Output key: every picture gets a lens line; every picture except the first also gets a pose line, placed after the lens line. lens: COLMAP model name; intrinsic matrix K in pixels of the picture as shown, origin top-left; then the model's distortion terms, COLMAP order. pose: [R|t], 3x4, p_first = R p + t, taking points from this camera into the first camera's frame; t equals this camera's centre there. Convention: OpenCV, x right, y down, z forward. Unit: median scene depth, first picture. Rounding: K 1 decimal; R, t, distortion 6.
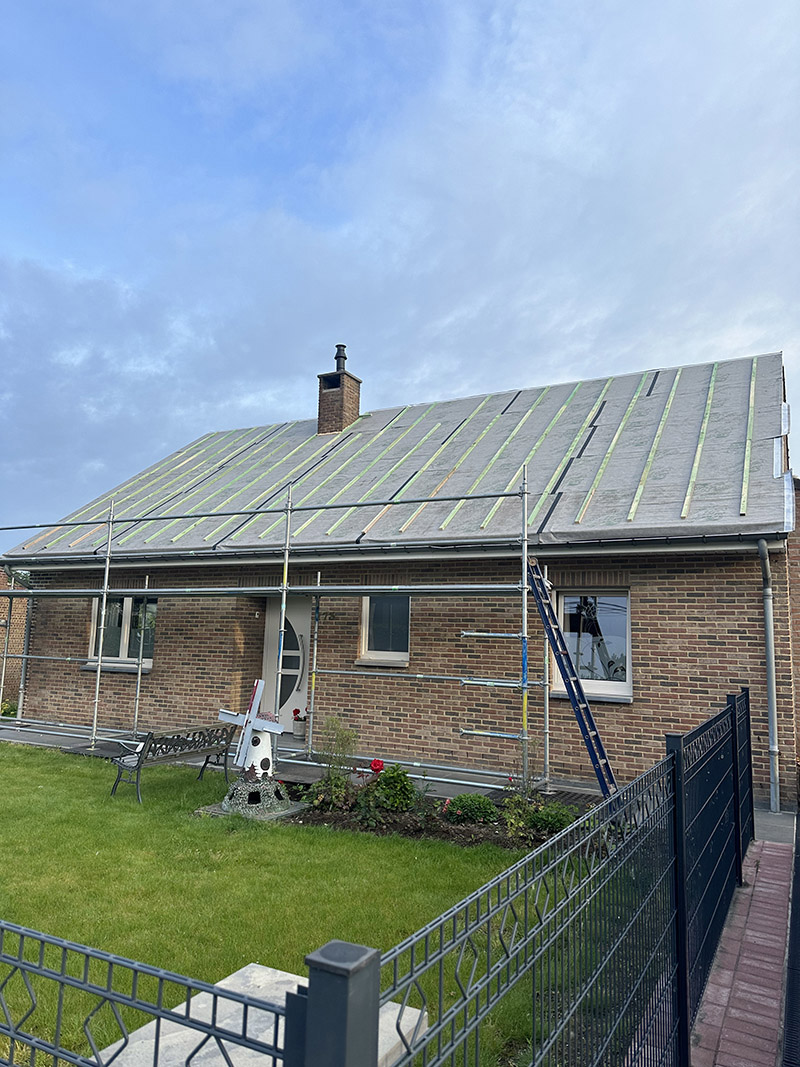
lens RADIAL K [[736.4, 0, 400.0], [0, 736.4, 533.5], [0, 0, 1]] dist [0.154126, -0.254584]
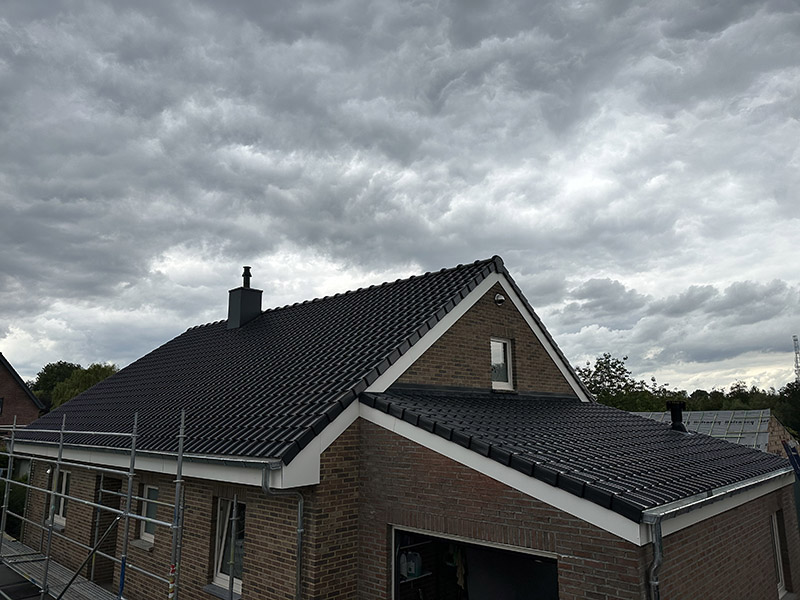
lens RADIAL K [[552.1, 0, 397.7], [0, 552.1, 304.6], [0, 0, 1]] dist [0.154126, -0.254584]
pose [[0.959697, -0.083205, -0.268436, 0.781206], [0.067691, 0.995484, -0.066558, -0.164140], [0.272762, 0.045705, 0.960995, 0.157217]]
